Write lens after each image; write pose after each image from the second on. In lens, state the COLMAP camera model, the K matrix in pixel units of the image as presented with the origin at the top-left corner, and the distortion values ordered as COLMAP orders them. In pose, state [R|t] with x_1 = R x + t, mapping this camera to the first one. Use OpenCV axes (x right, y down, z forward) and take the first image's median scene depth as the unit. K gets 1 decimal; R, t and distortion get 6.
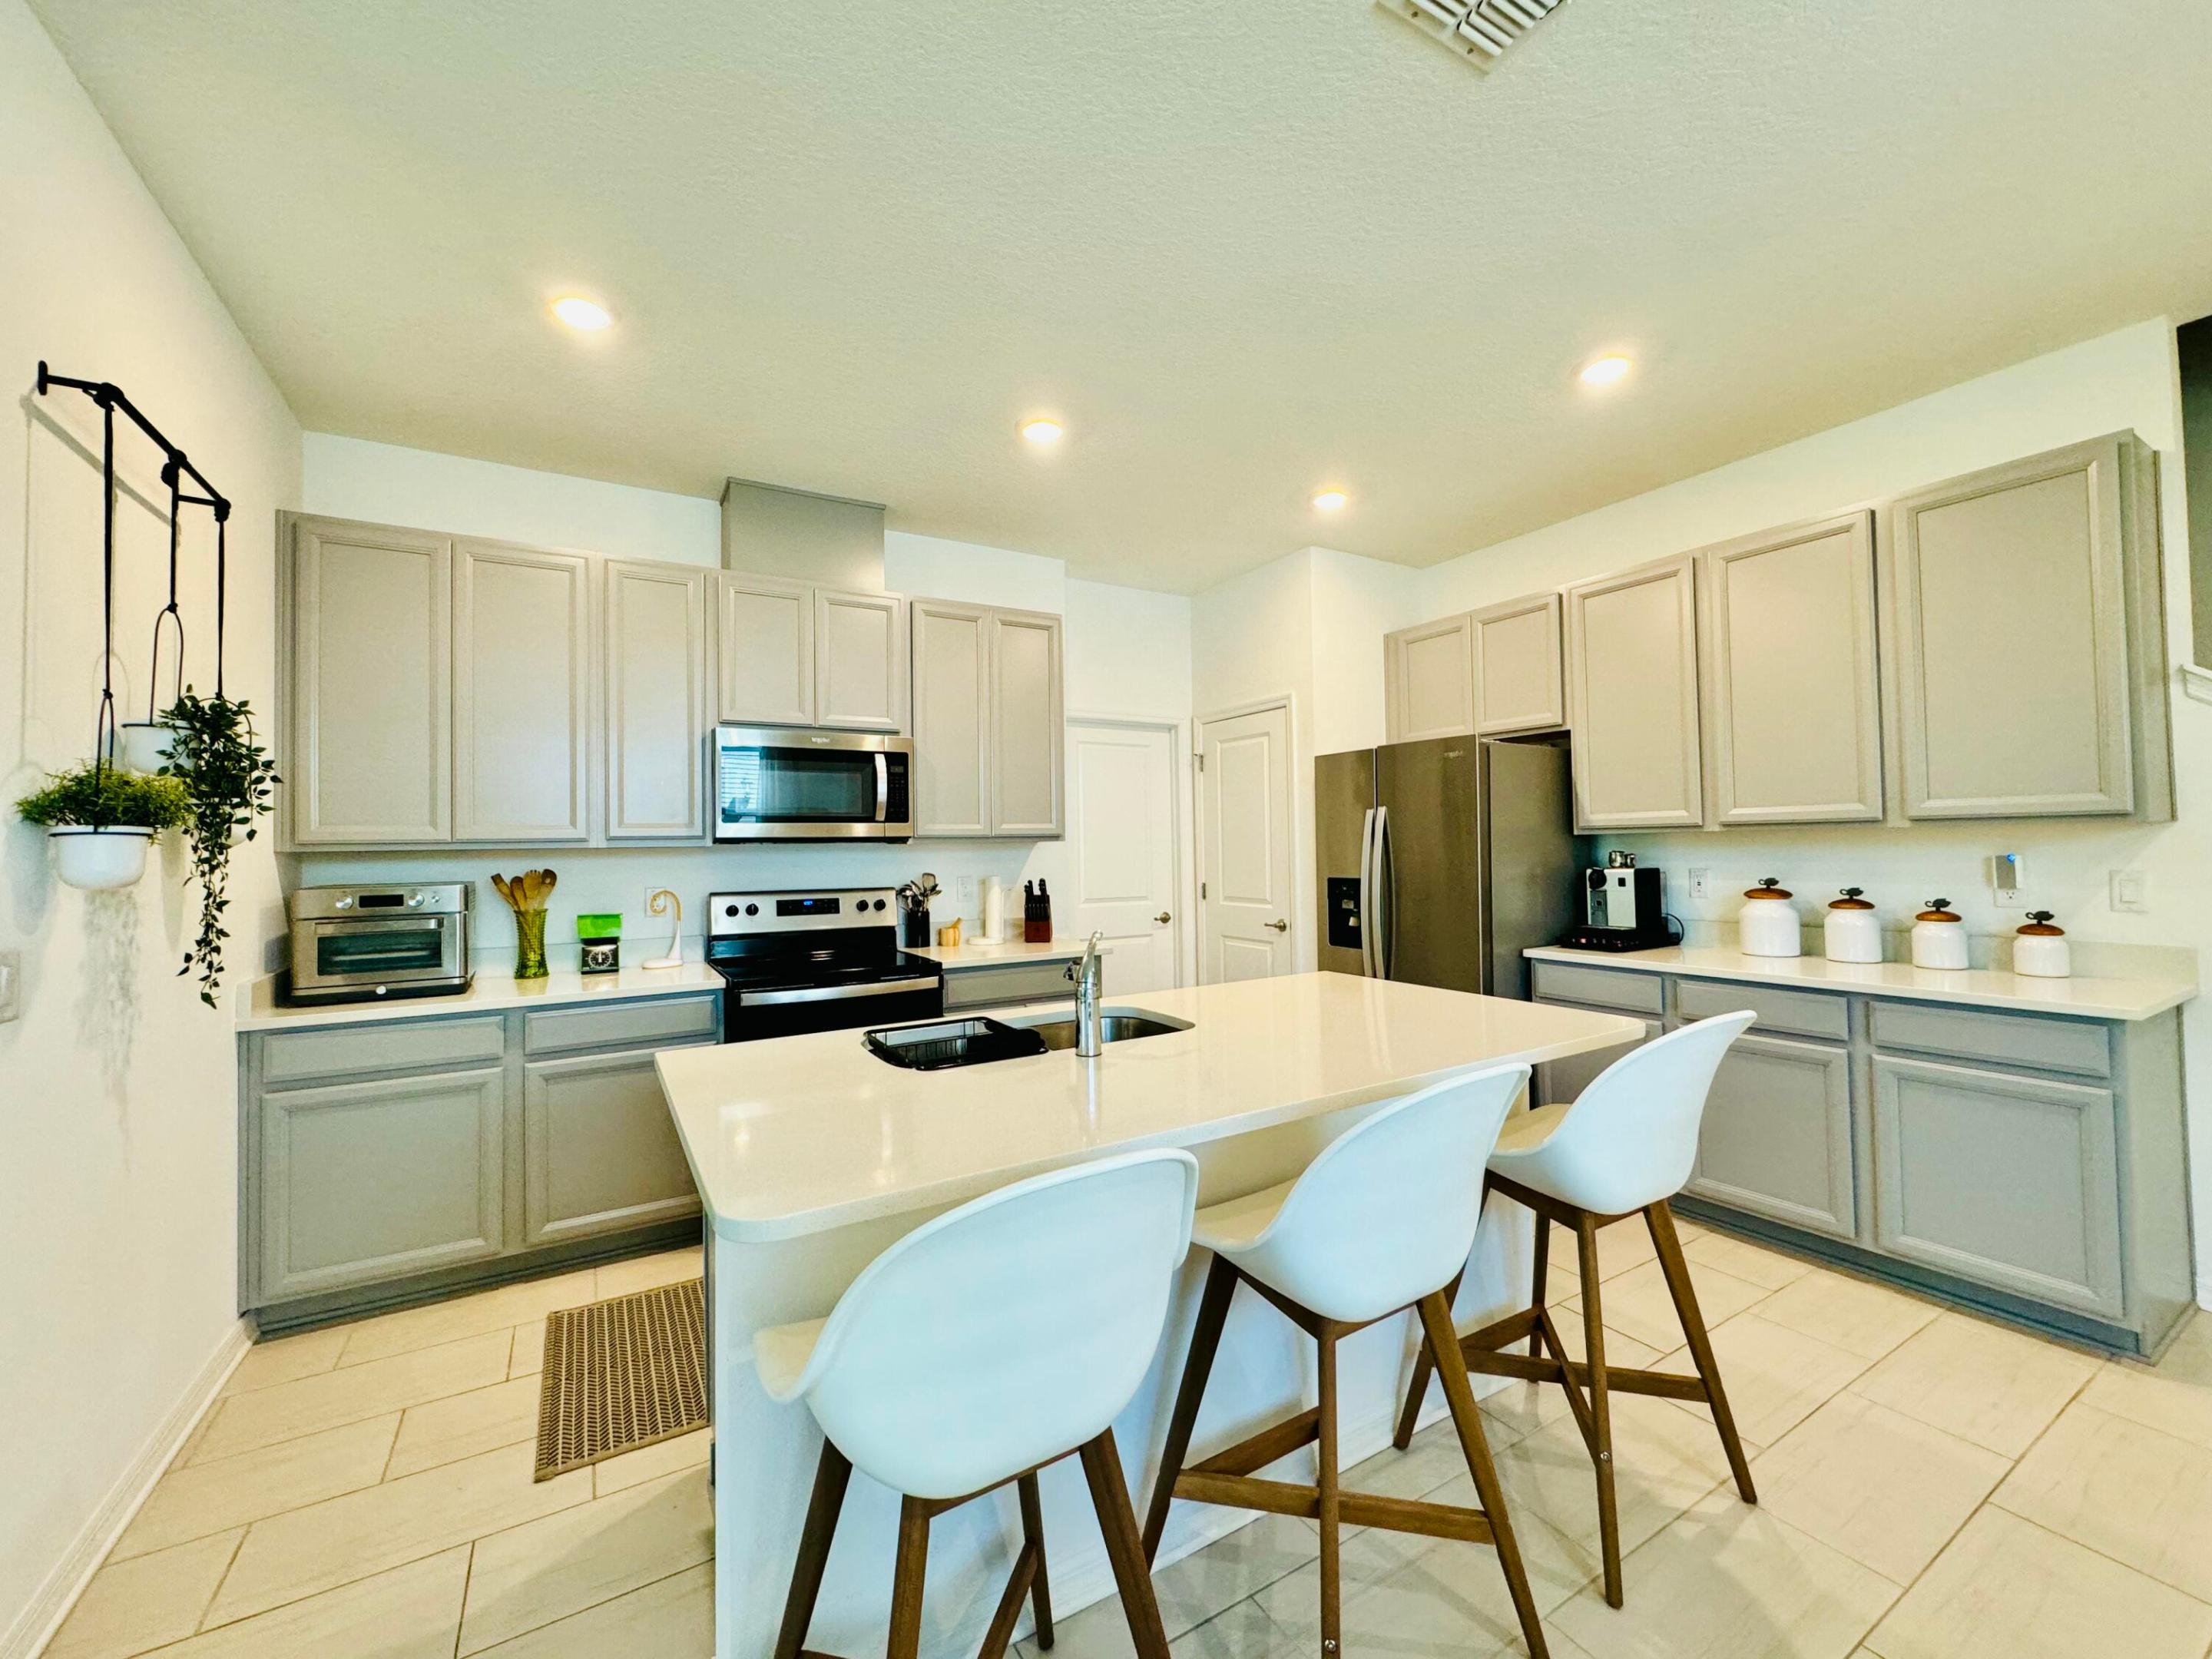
lens RADIAL K [[898.8, 0, 1138.4], [0, 898.8, 832.4], [0, 0, 1]] dist [0.016039, -0.000067]
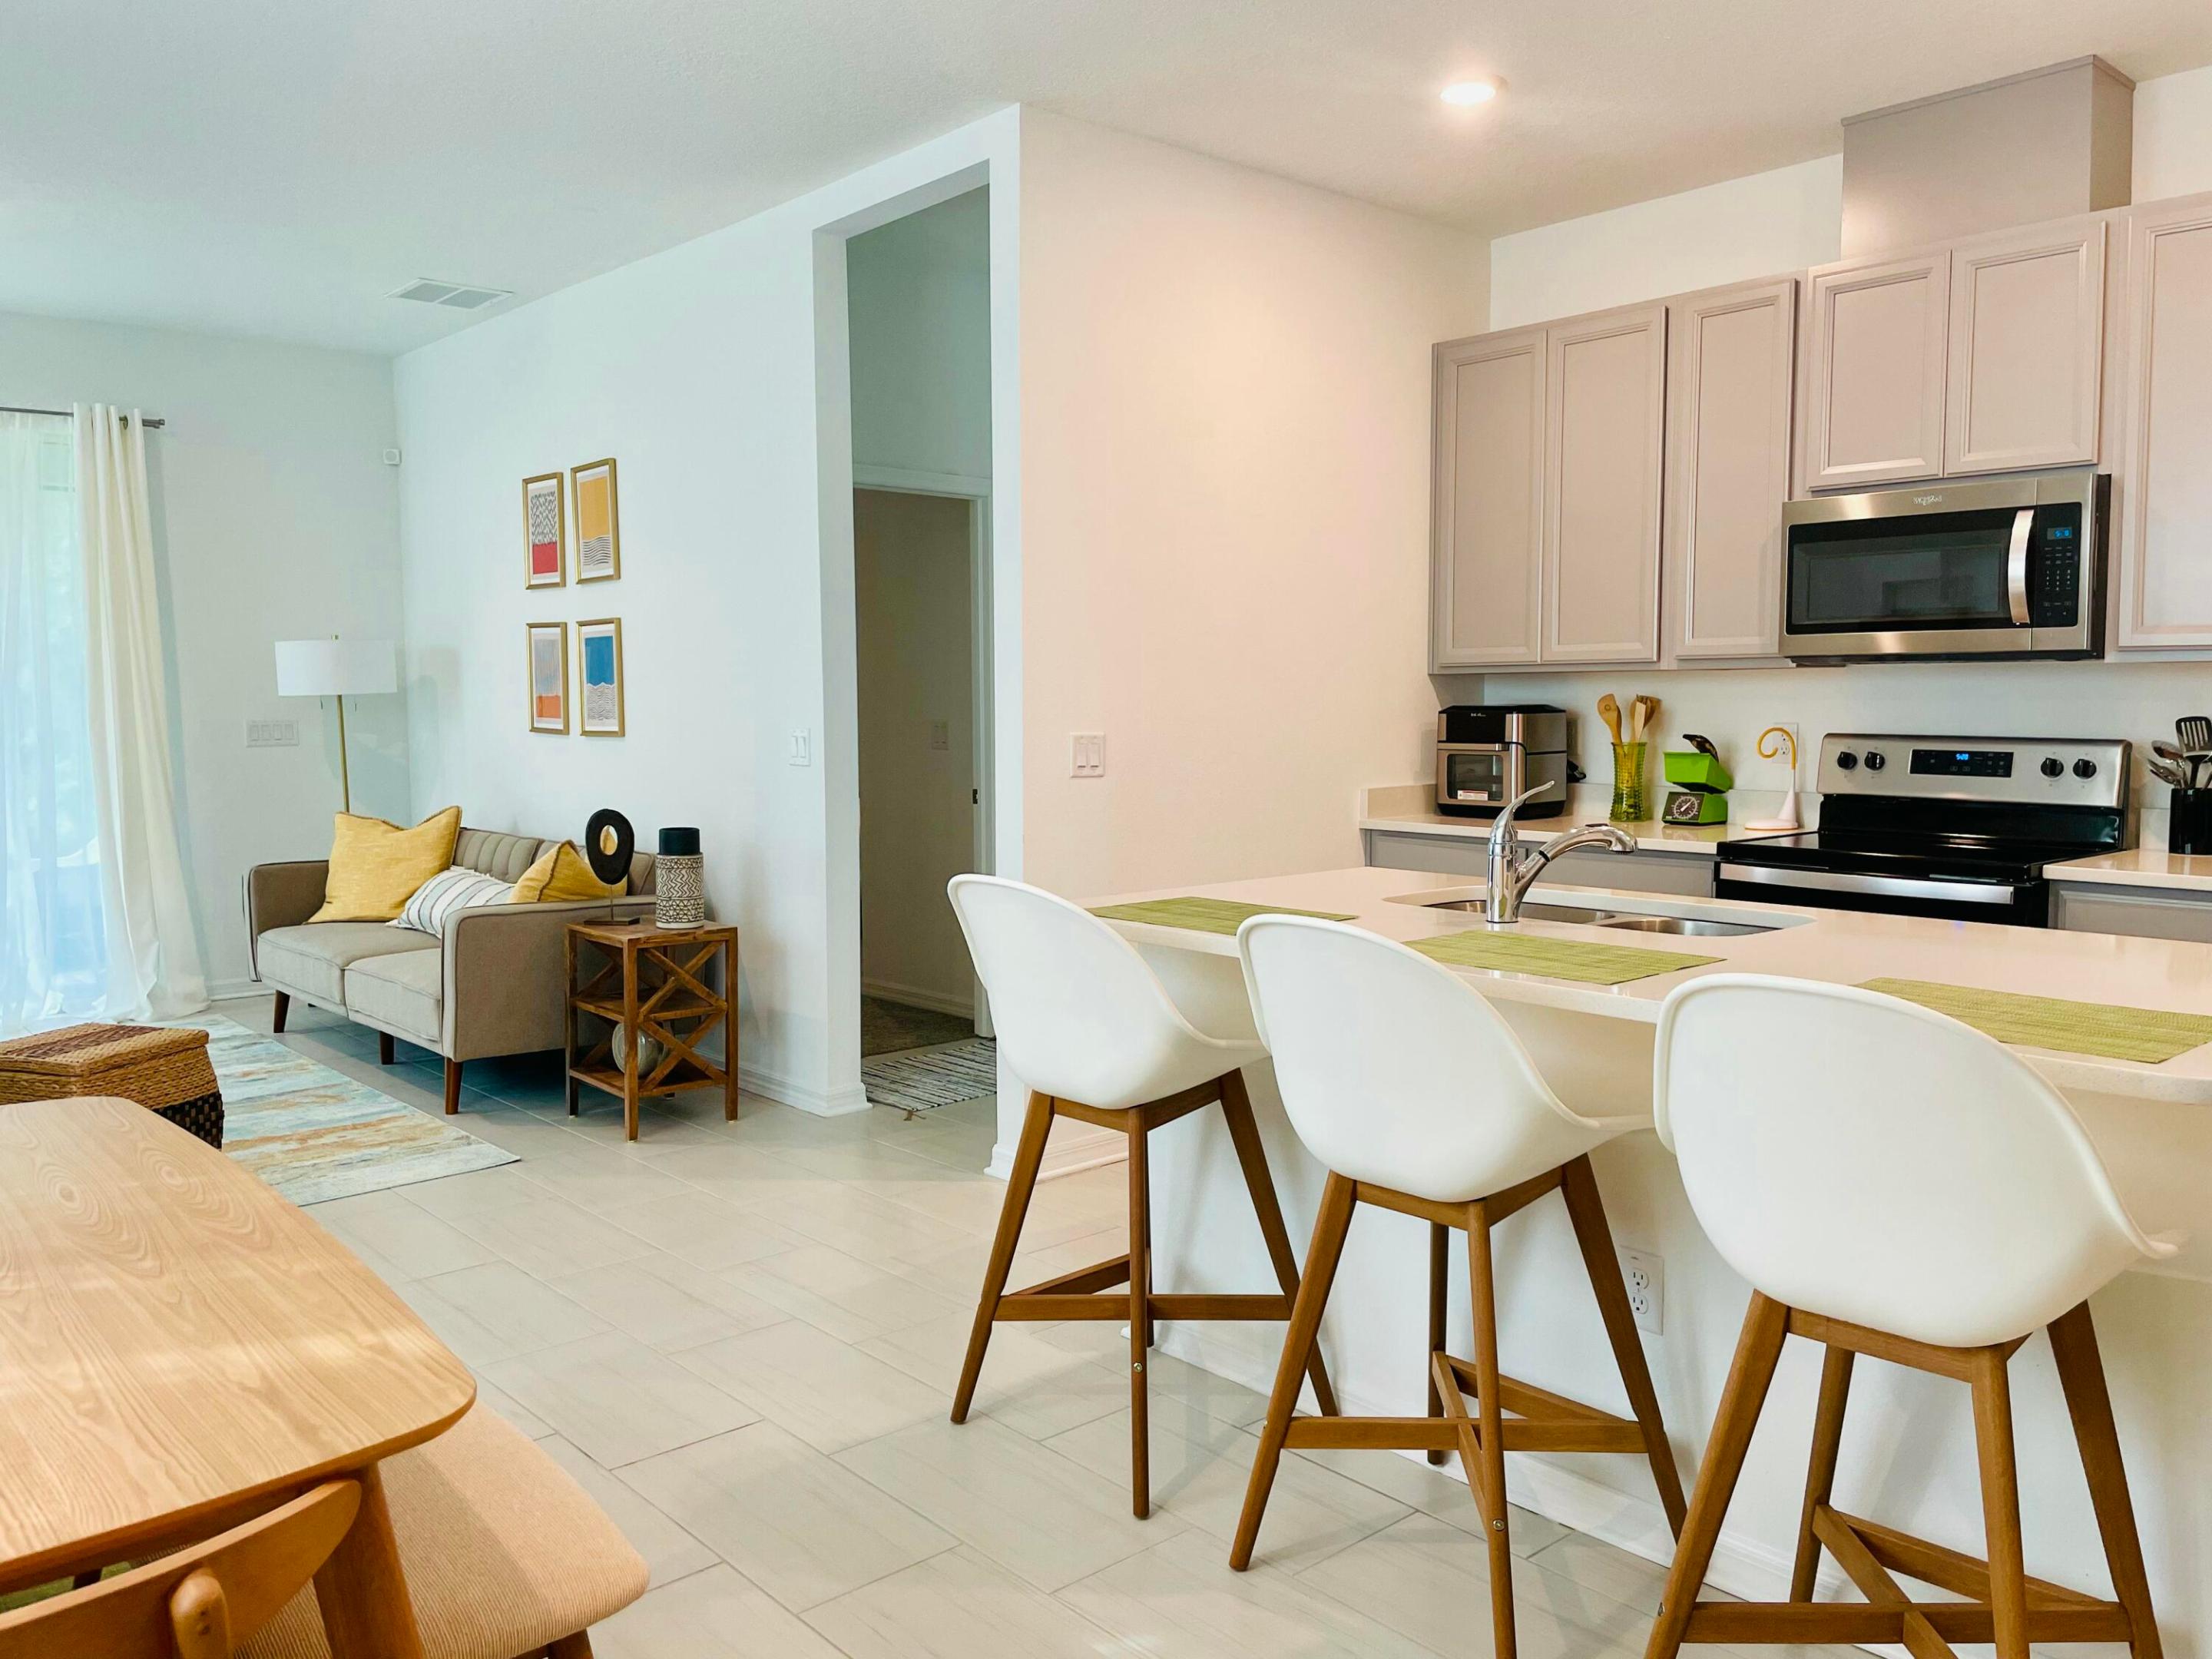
lens RADIAL K [[1706.4, 0, 1106.0], [0, 1706.4, 829.5], [0, 0, 1]] dist [0.089375, -0.003319]
pose [[0.201801, 0.099950, -0.974313, 0.730001], [0.021682, 0.994080, 0.106469, -0.014596], [0.979187, -0.042610, 0.198439, 0.172061]]
